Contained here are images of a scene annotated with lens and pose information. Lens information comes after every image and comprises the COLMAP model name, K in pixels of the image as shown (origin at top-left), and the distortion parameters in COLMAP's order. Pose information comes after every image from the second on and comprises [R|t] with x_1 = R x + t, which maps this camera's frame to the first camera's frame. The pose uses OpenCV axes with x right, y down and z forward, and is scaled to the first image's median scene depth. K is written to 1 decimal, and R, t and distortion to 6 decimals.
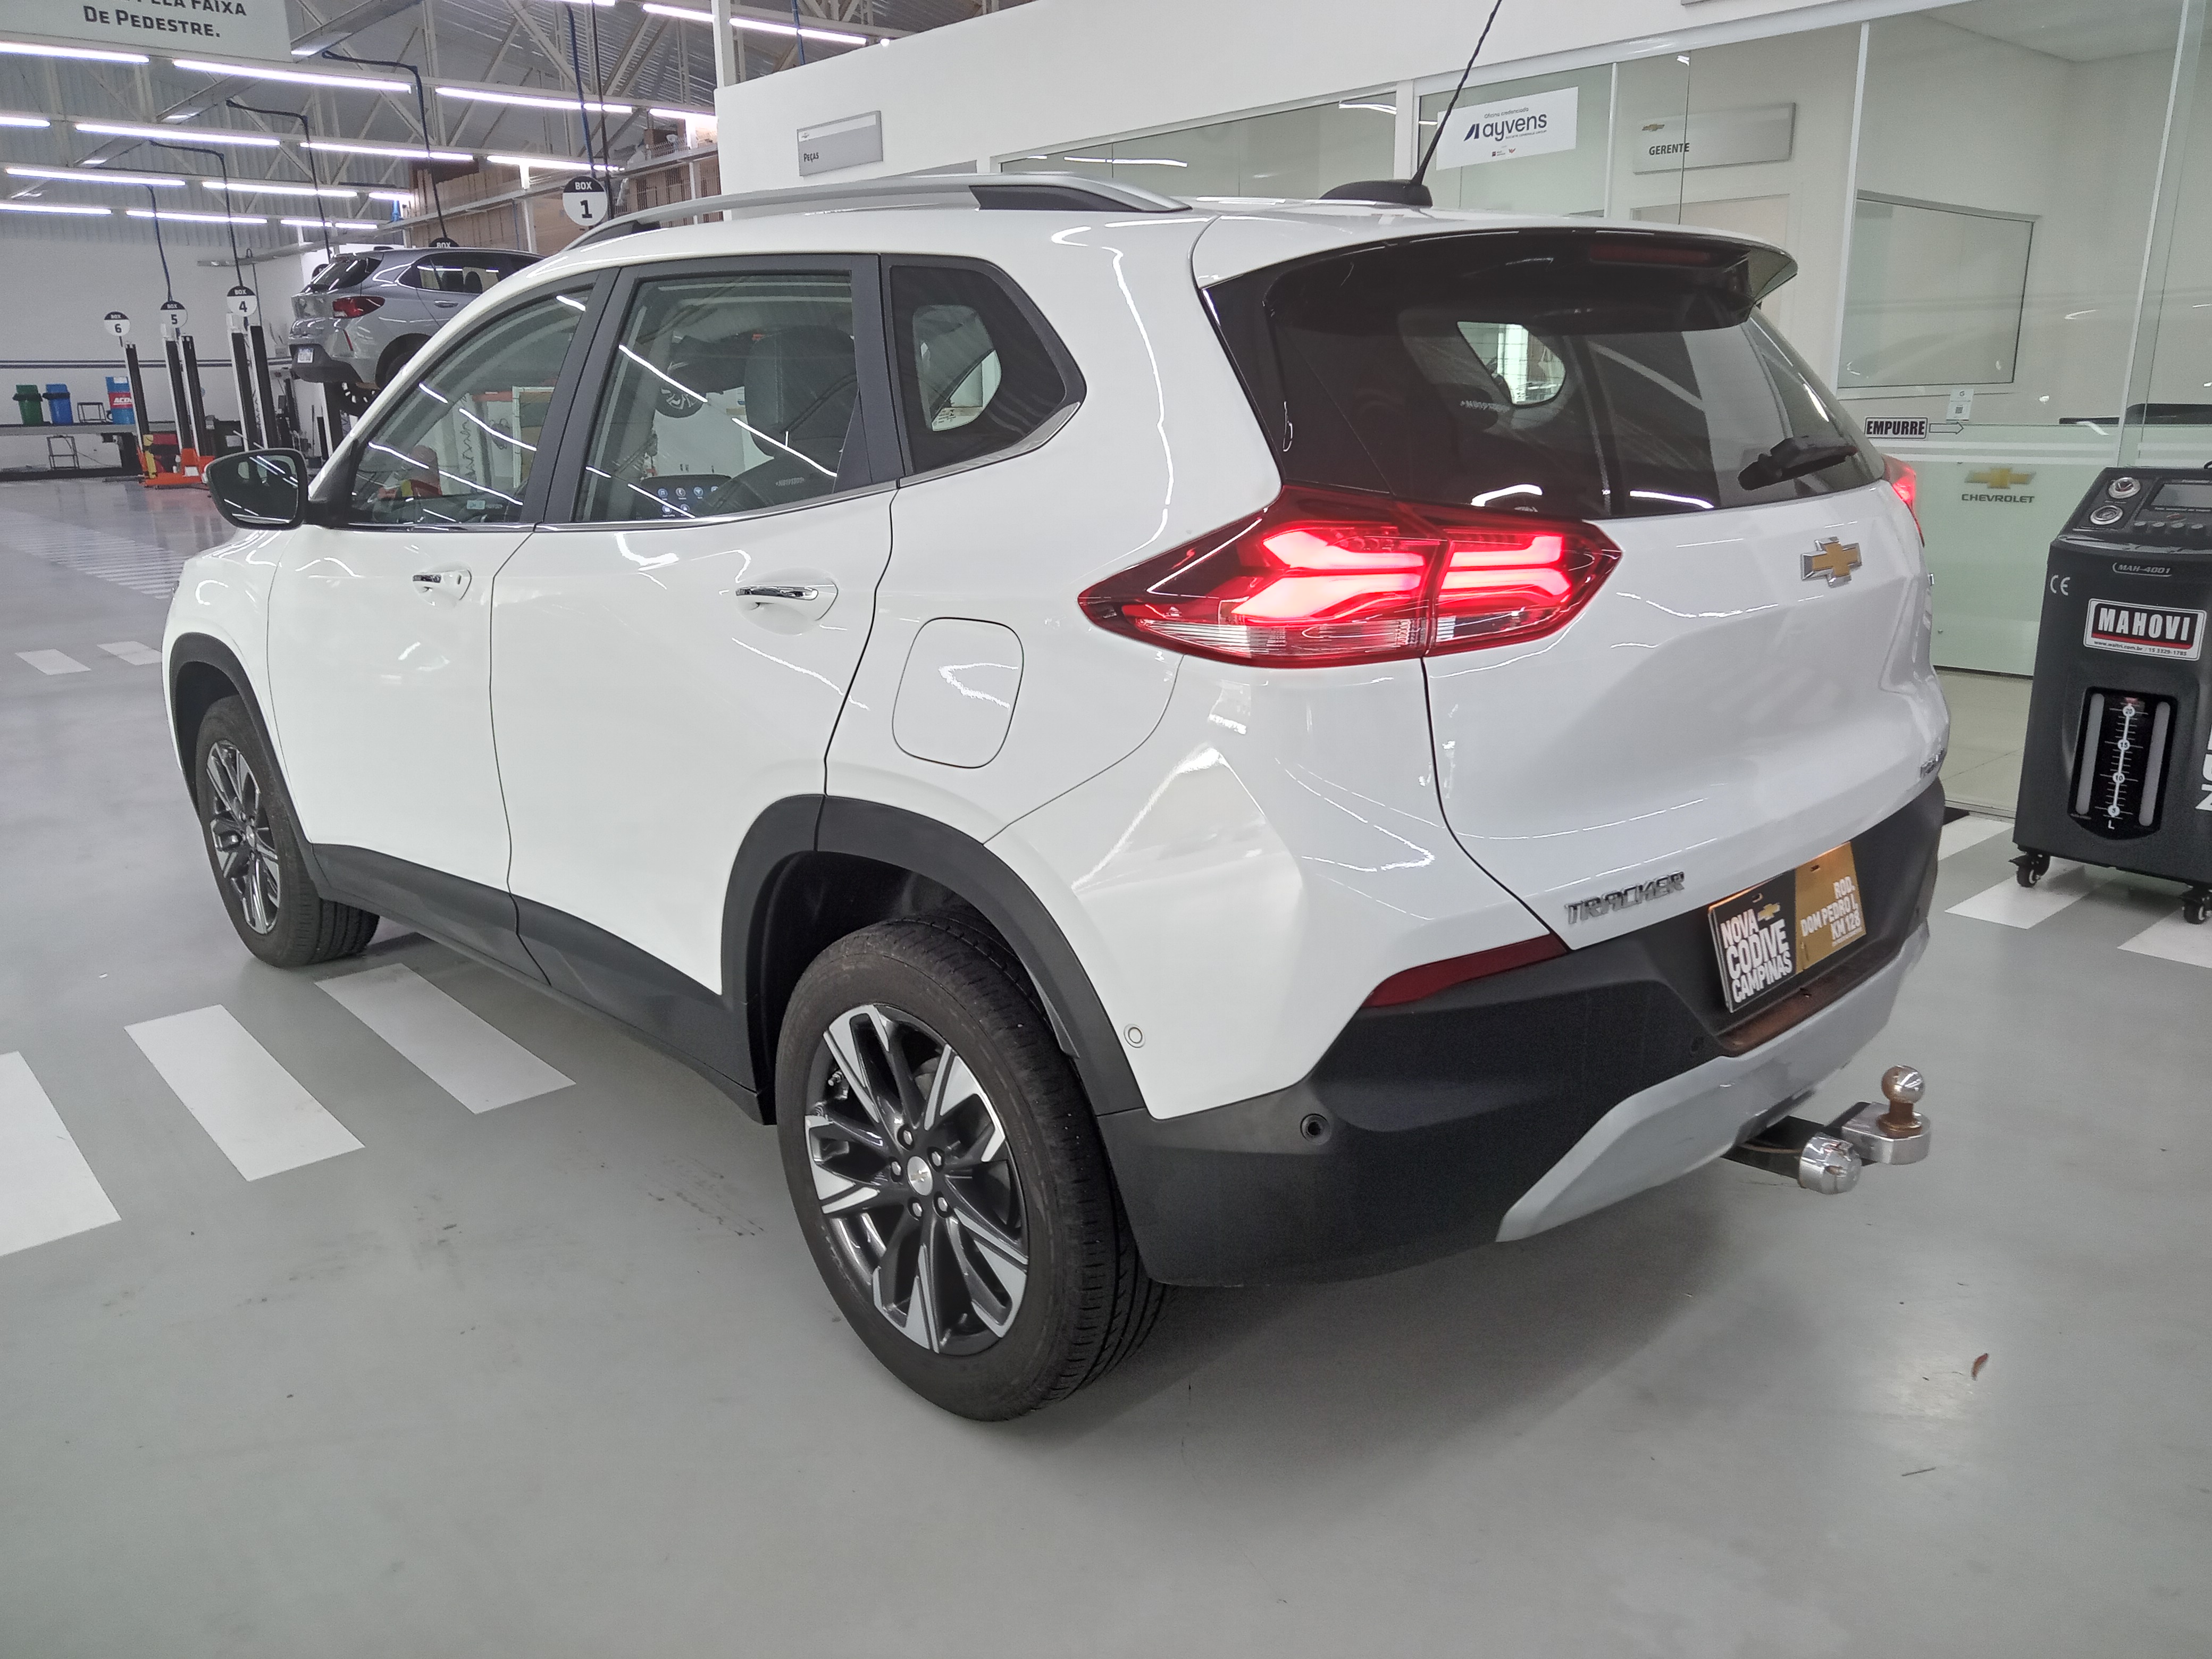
lens RADIAL K [[1652.9, 0, 1106.0], [0, 1652.9, 829.5], [0, 0, 1]] dist [-0.011140, -0.003361]
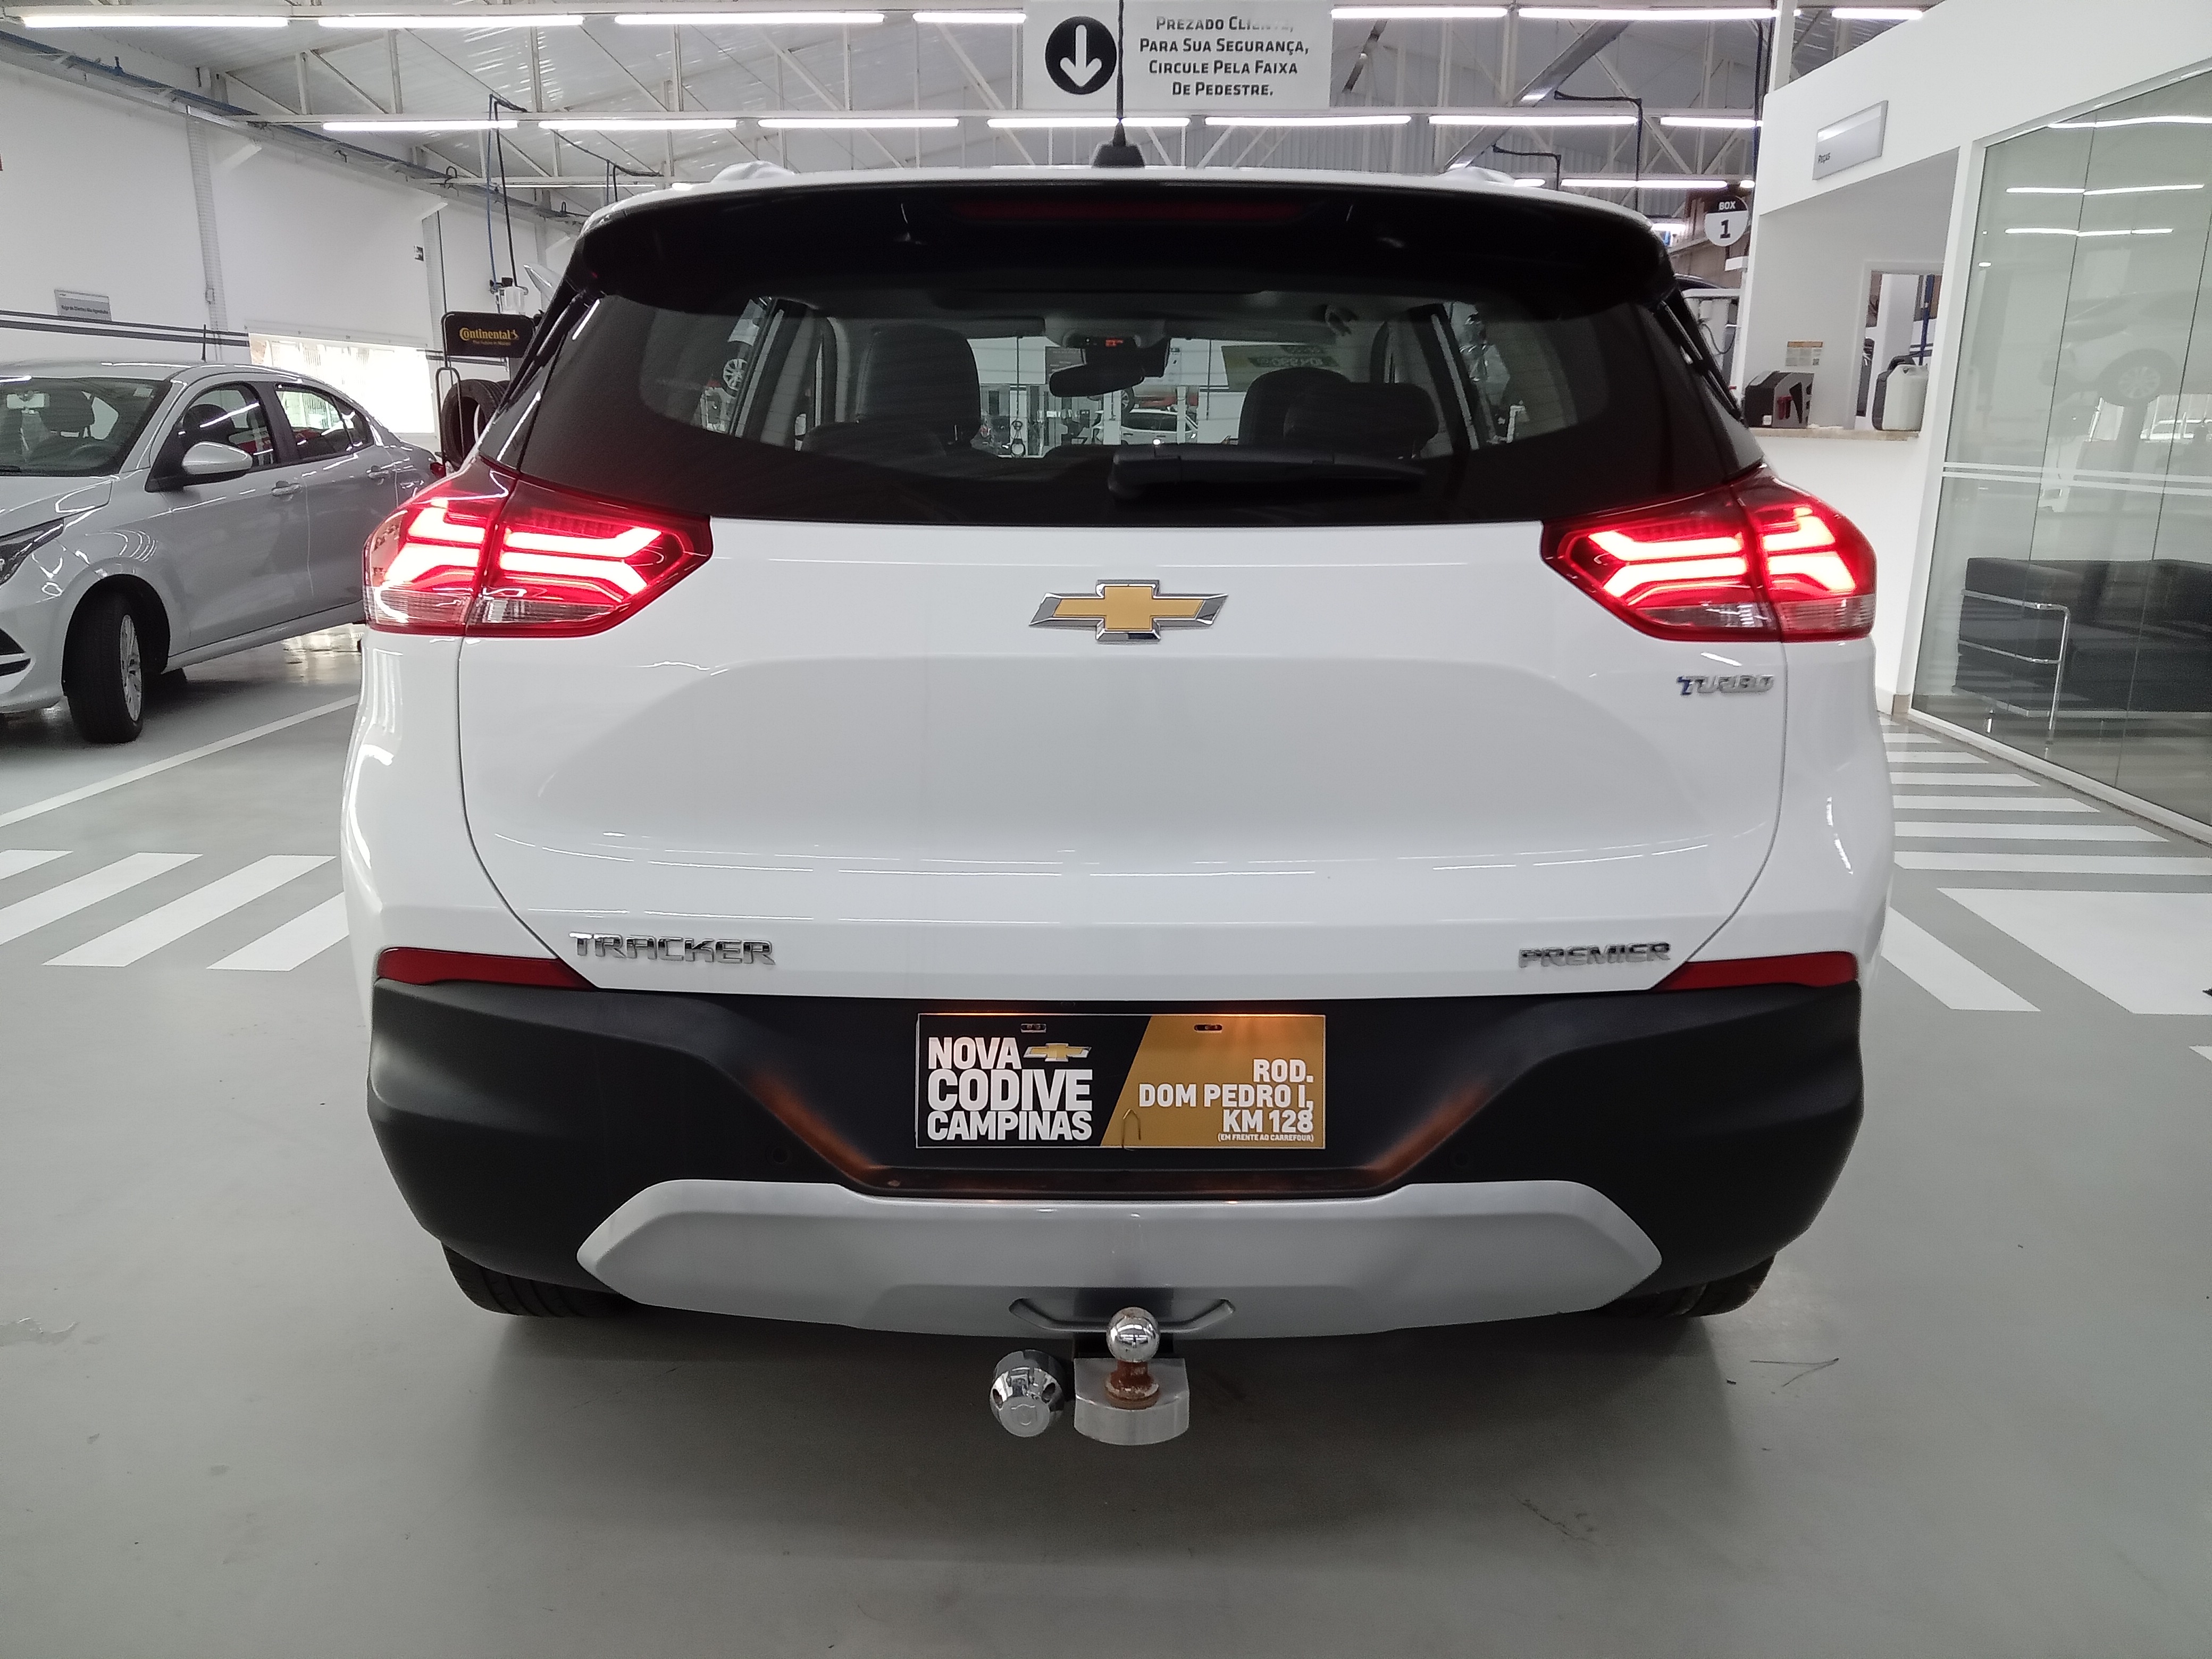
lens RADIAL K [[1596.1, 0, 1106.0], [0, 1596.1, 829.5], [0, 0, 1]] dist [0.045771, -0.005529]
pose [[0.726953, 0.191840, -0.659345, 0.894997], [-0.198690, 0.977874, 0.065454, -0.105705], [0.657314, 0.083423, 0.748986, 0.448053]]
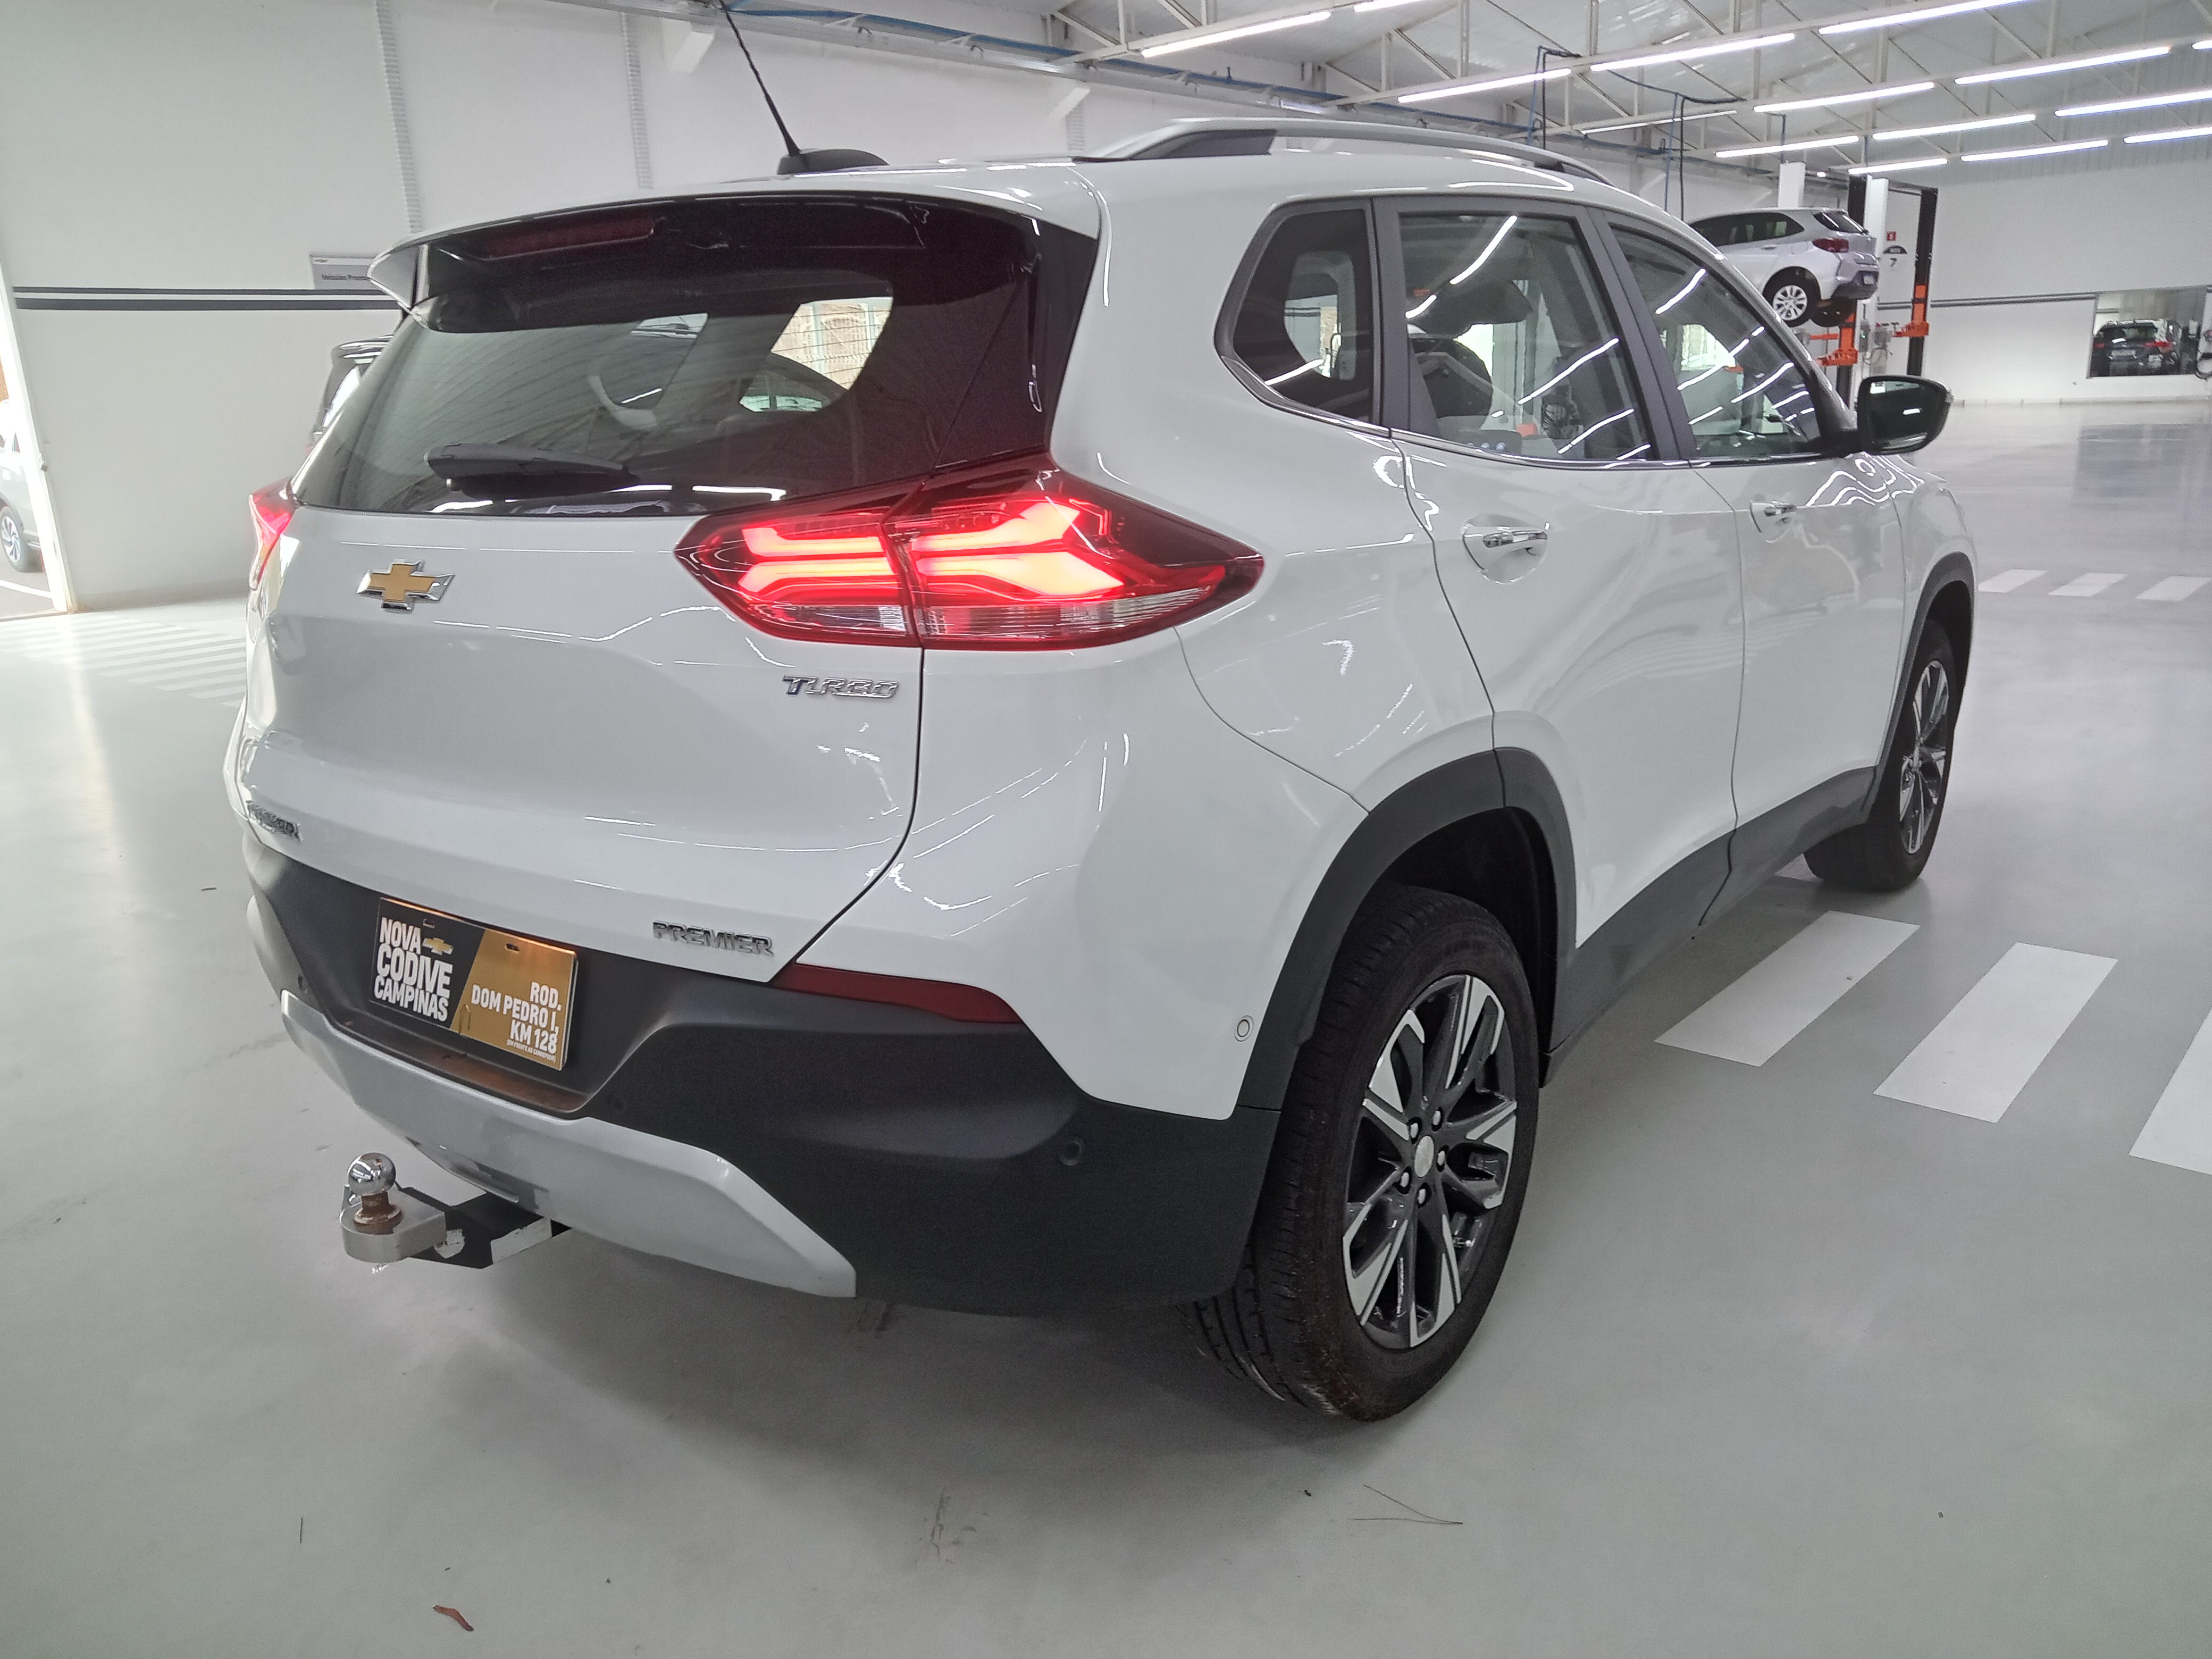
lens RADIAL K [[1715.4, 0, 1106.0], [0, 1715.4, 829.5], [0, 0, 1]] dist [-0.028888, -0.002066]
pose [[0.149419, 0.266285, -0.952243, 1.373462], [-0.230569, 0.945888, 0.228328, -0.324165], [0.961515, 0.185441, 0.202731, 1.161012]]
